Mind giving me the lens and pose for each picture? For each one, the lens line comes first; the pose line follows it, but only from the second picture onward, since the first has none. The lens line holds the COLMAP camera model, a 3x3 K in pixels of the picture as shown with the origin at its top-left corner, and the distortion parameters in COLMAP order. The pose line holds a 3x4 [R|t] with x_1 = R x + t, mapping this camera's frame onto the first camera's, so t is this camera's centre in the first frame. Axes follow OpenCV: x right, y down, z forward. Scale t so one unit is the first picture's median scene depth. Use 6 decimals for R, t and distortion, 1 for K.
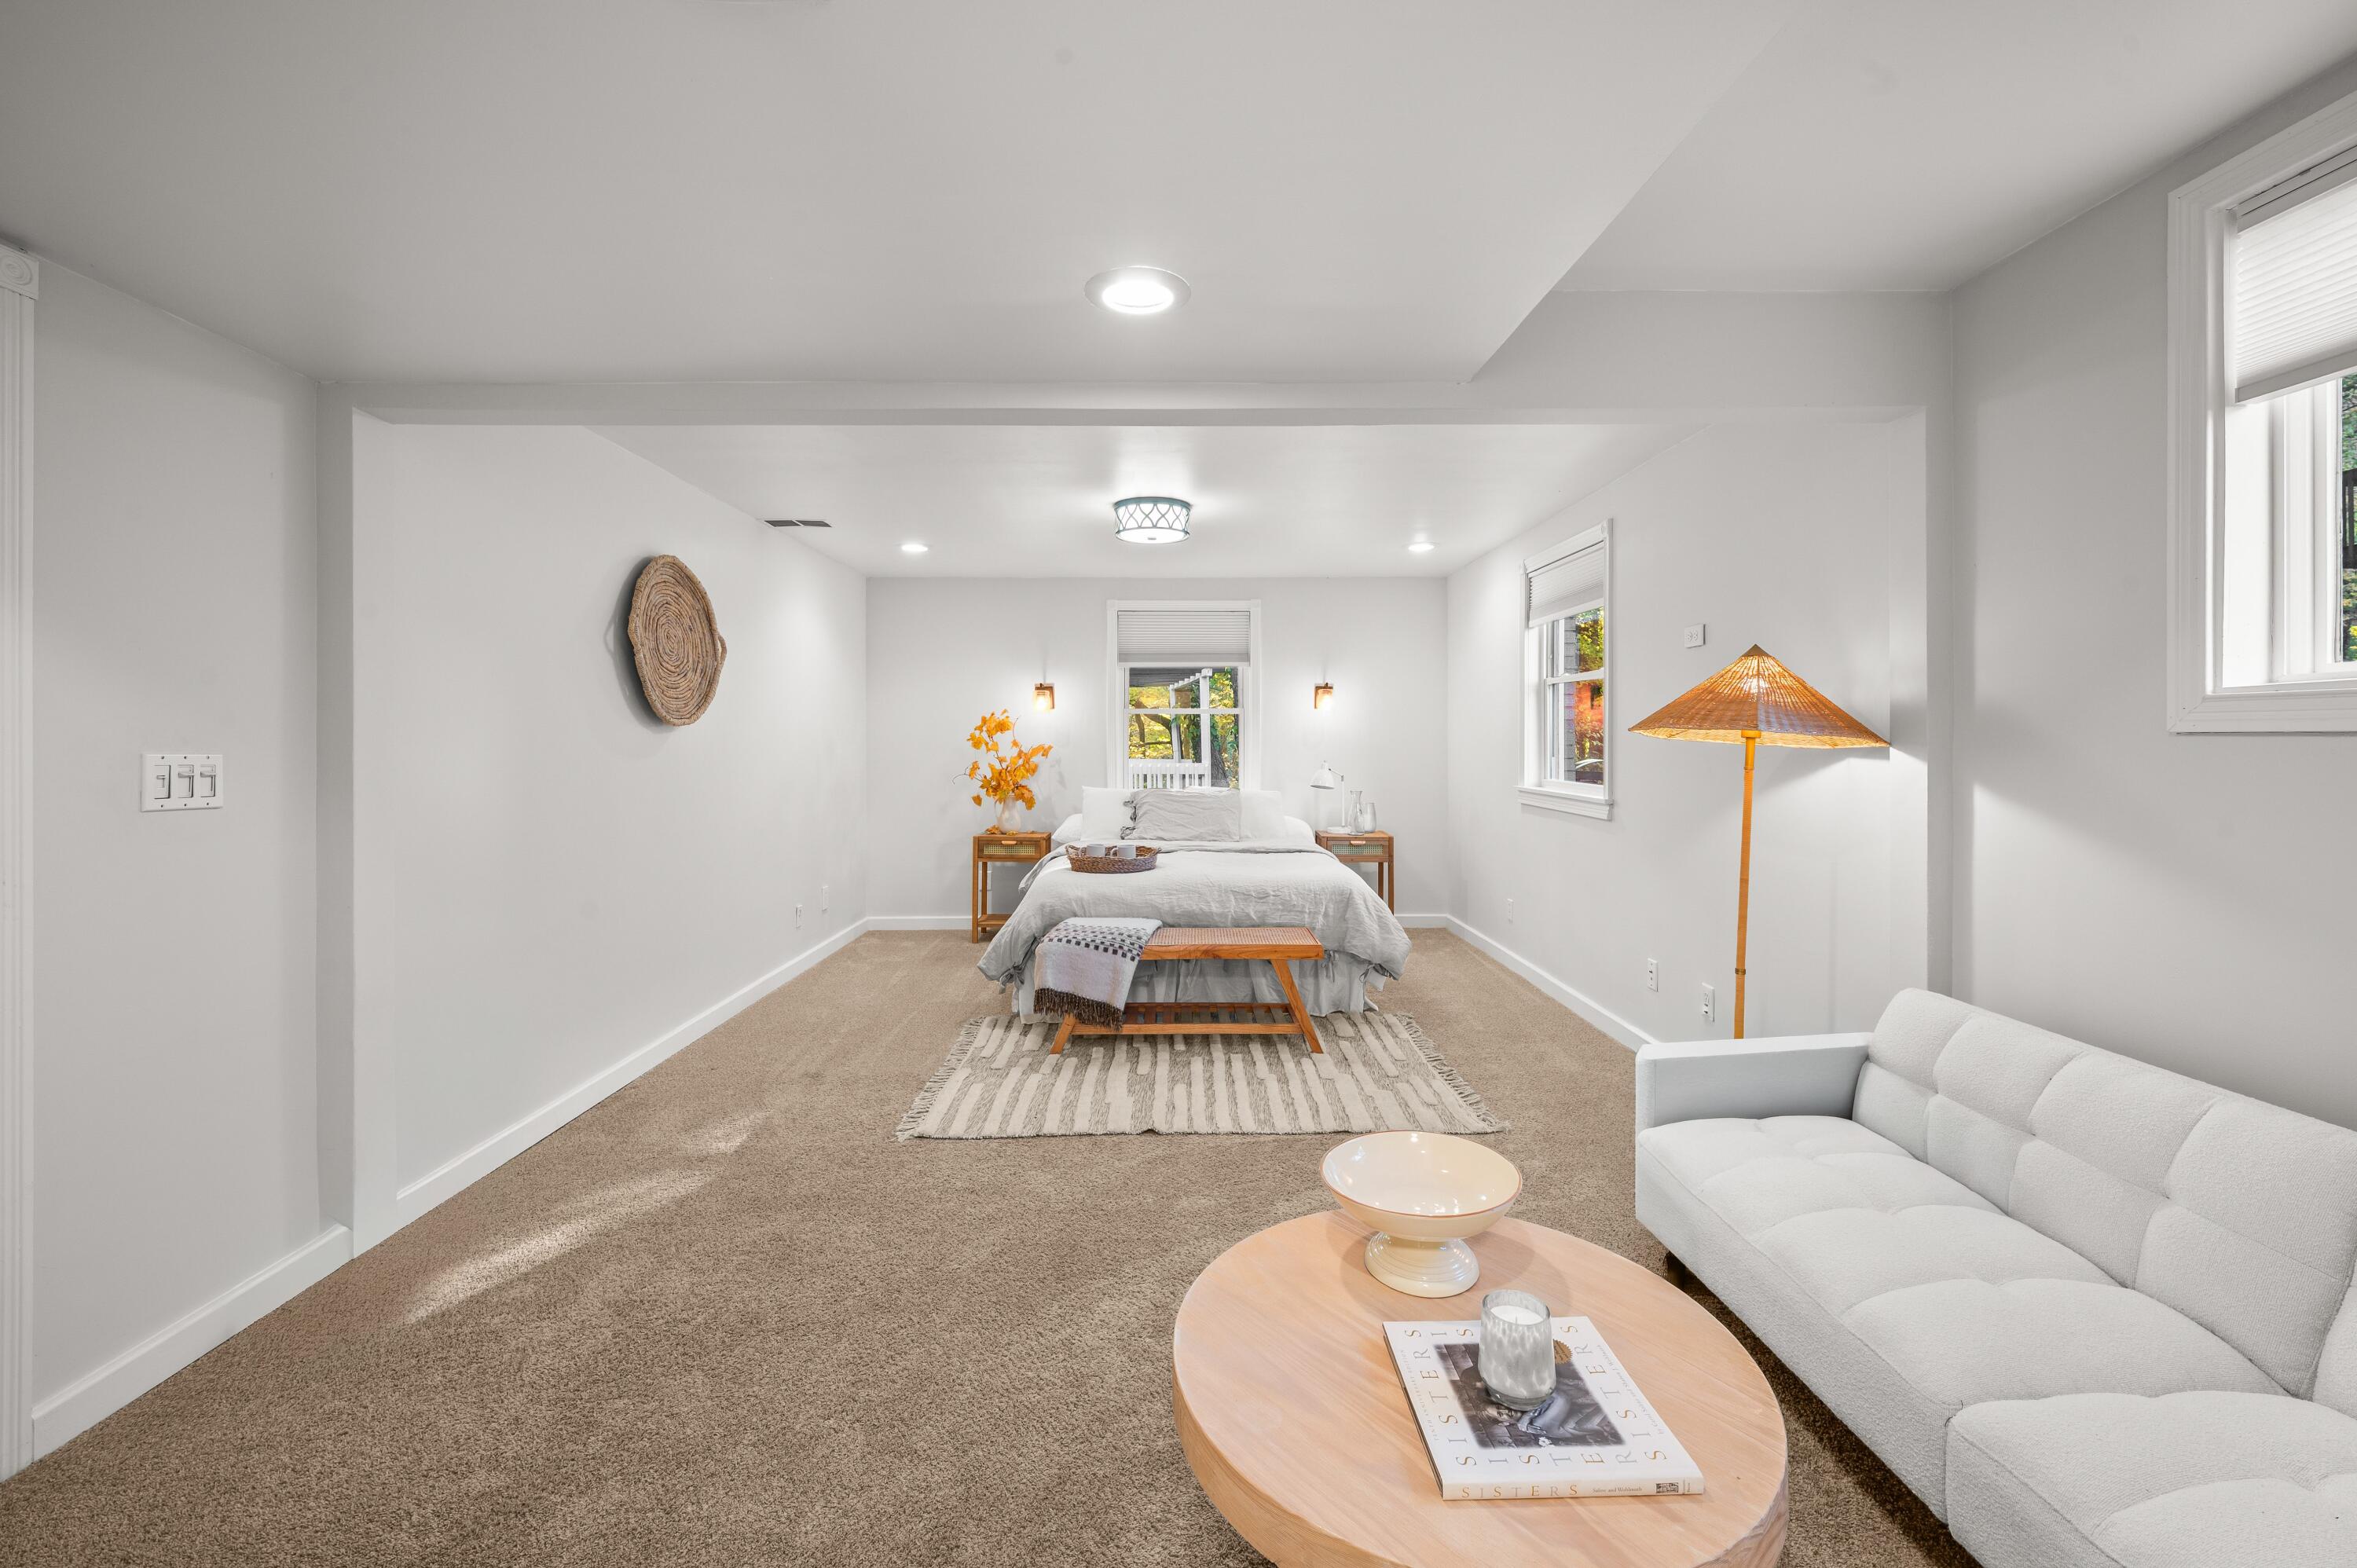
lens RADIAL K [[956.1, 0, 1162.9], [0, 956.1, 741.8], [0, 0, 1]] dist [0.000418, 0.000092]
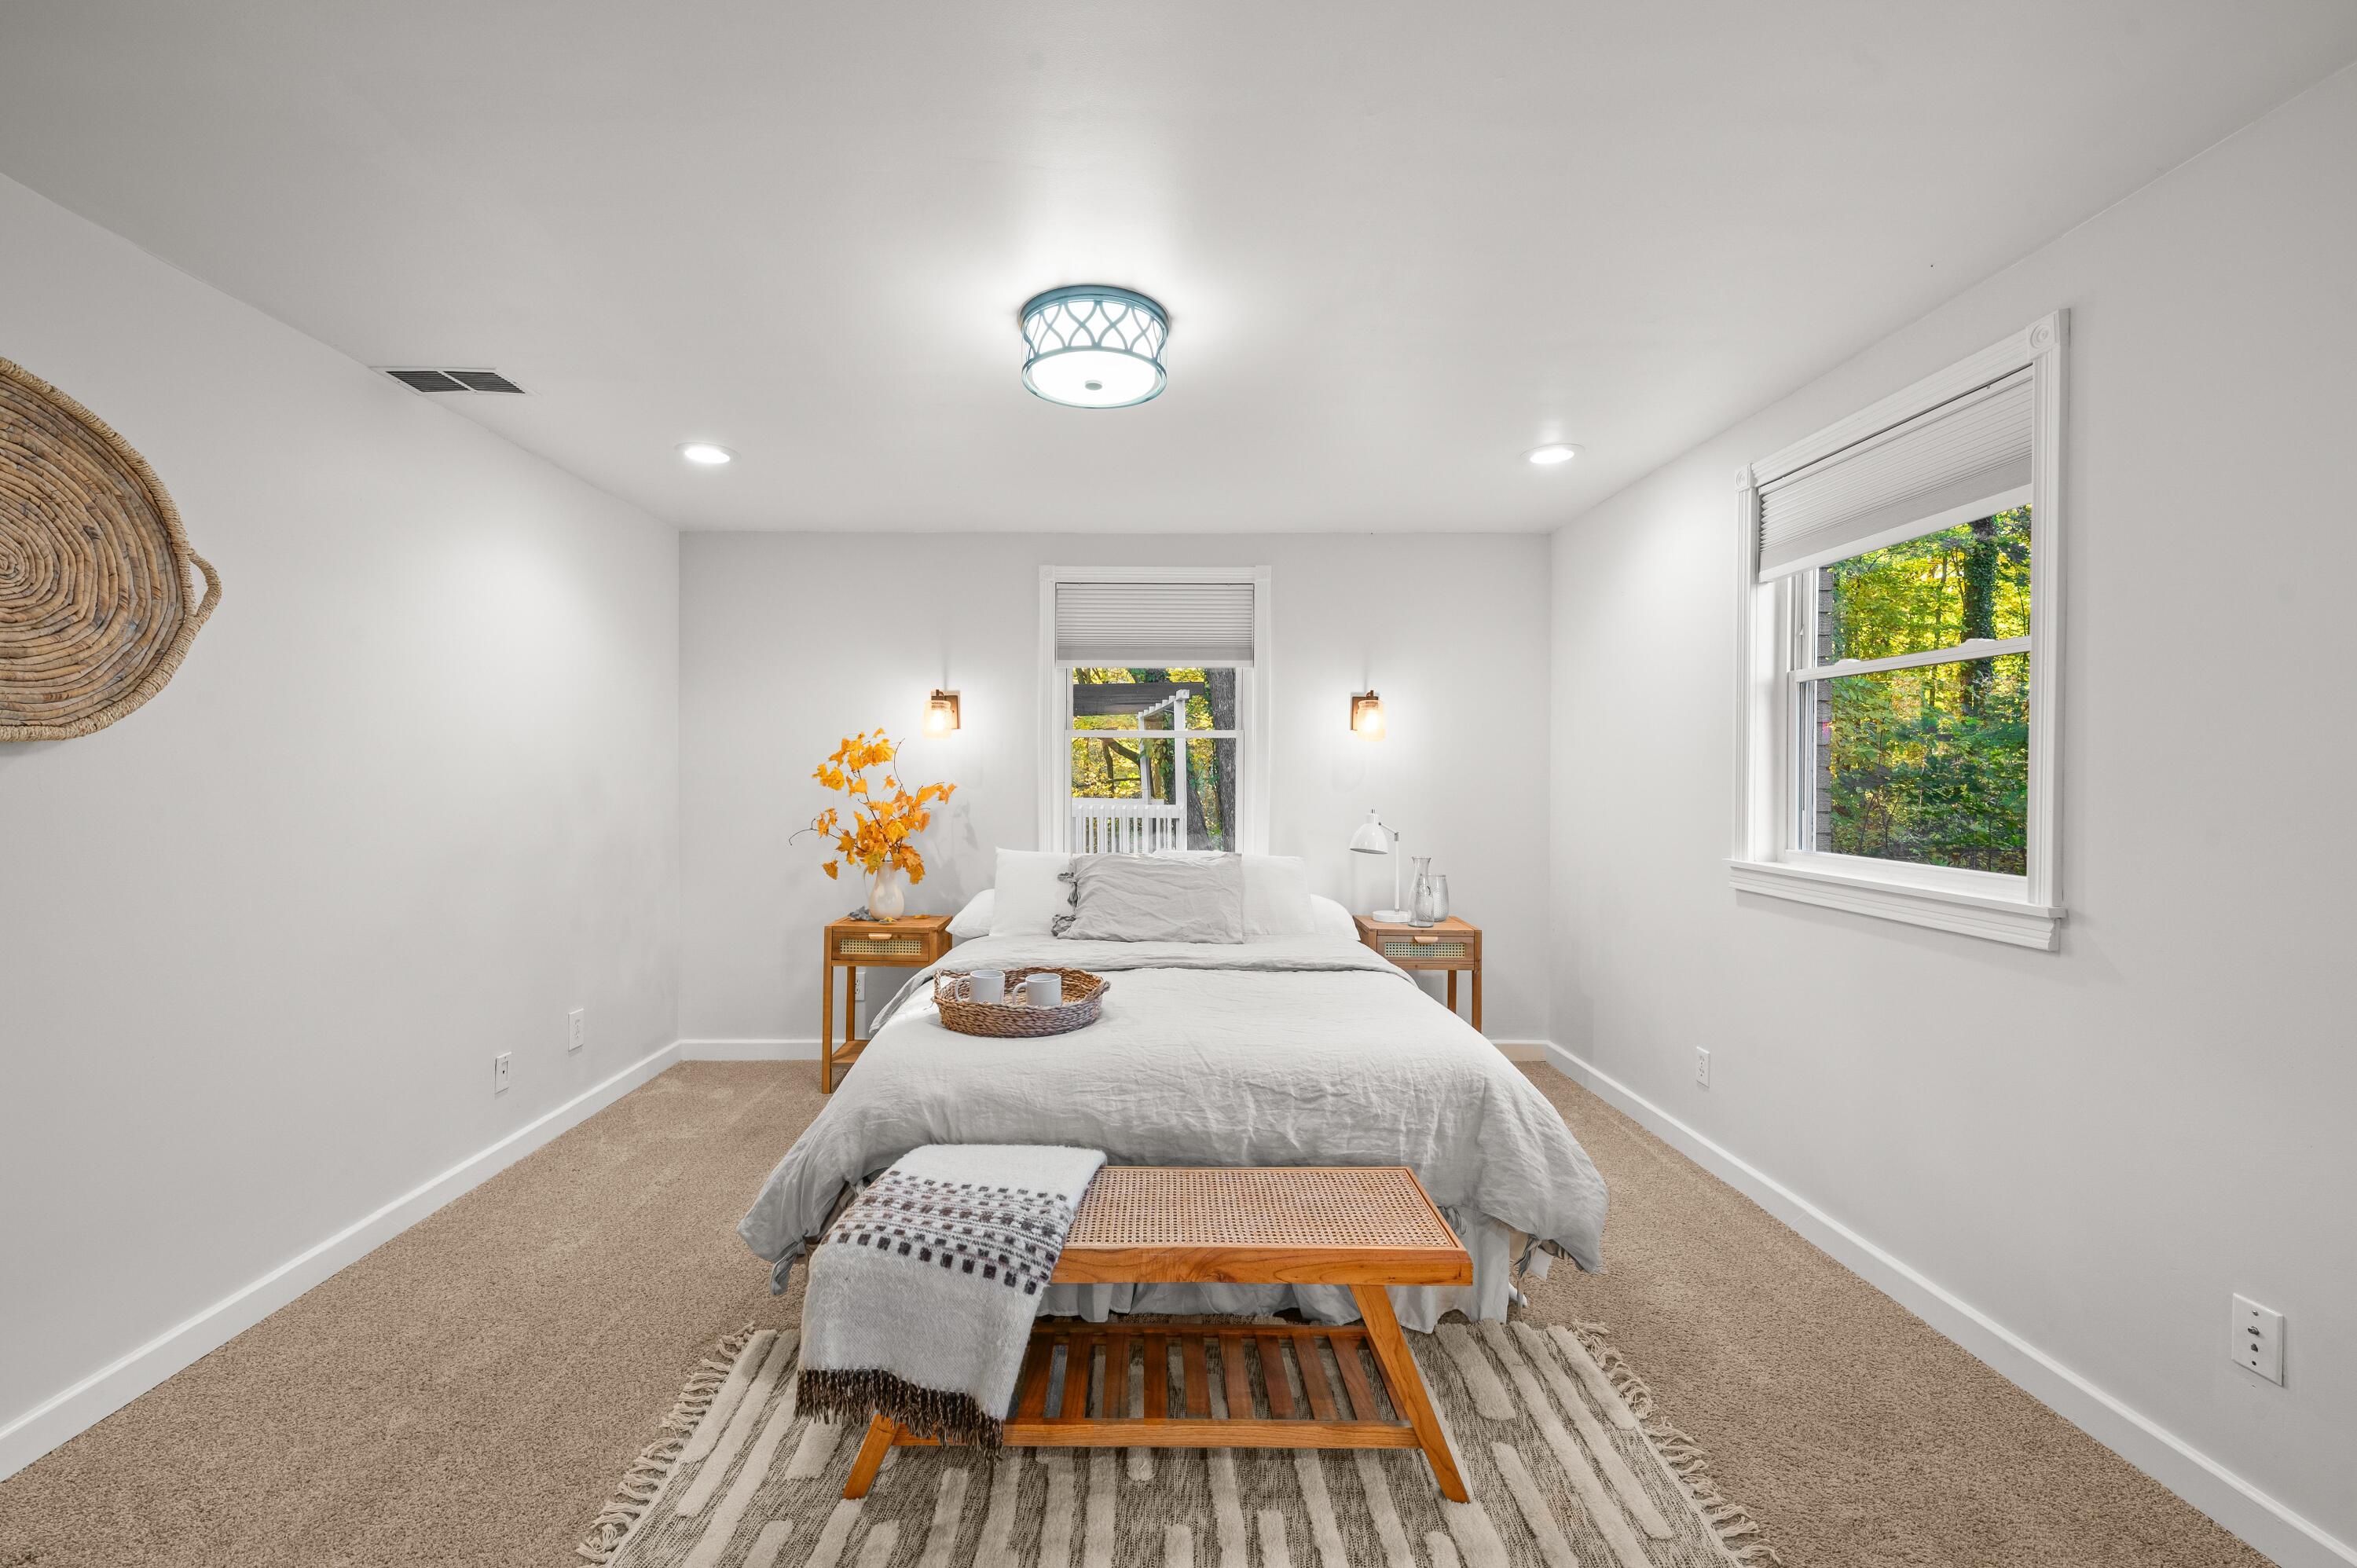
lens RADIAL K [[951.2, 0, 1142.0], [0, 951.2, 781.4], [0, 0, 1]] dist [-0.001054, -0.000039]
pose [[0.999952, 0.004728, 0.008548, 0.011146], [-0.004755, 0.999983, 0.003228, -0.001459], [-0.008532, -0.003269, 0.999958, 0.474762]]
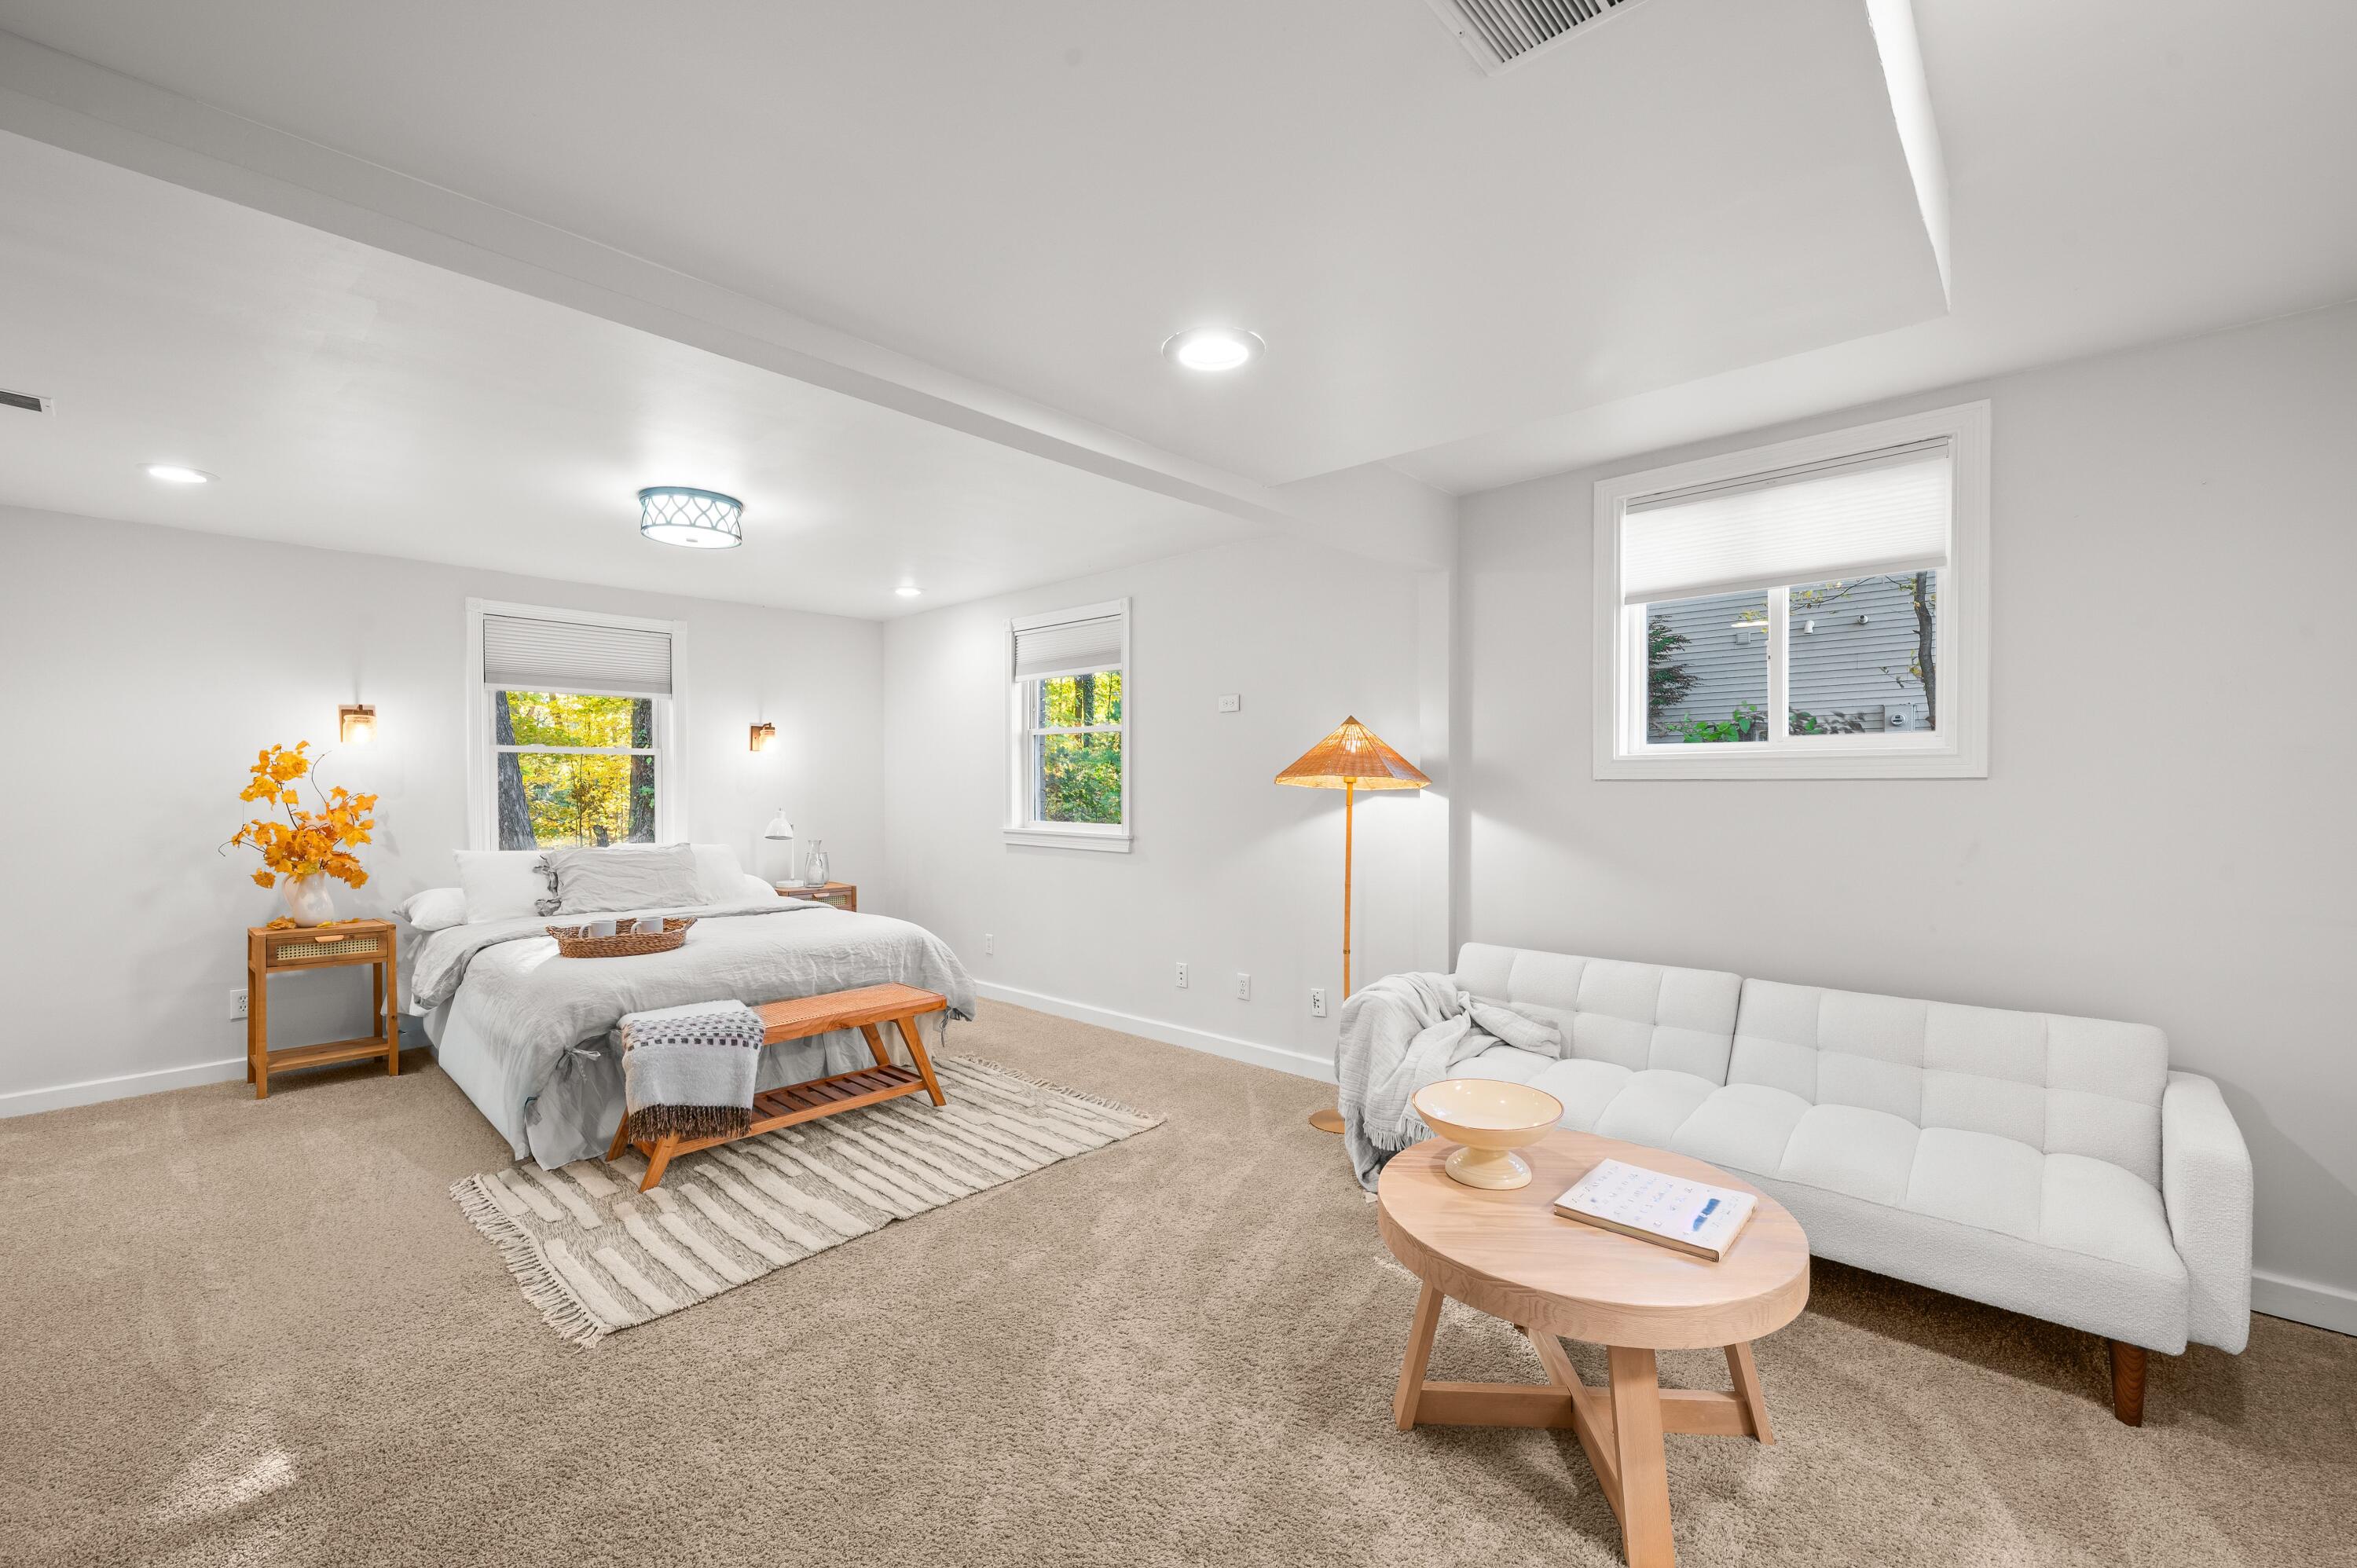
lens RADIAL K [[970.9, 0, 1165.5], [0, 970.9, 802.7], [0, 0, 1]] dist [-0.001227, -0.000018]
pose [[0.686017, -0.014258, 0.727446, -0.332057], [0.004190, 0.999869, 0.015647, 0.001100], [-0.727574, -0.007686, 0.685986, 0.129058]]
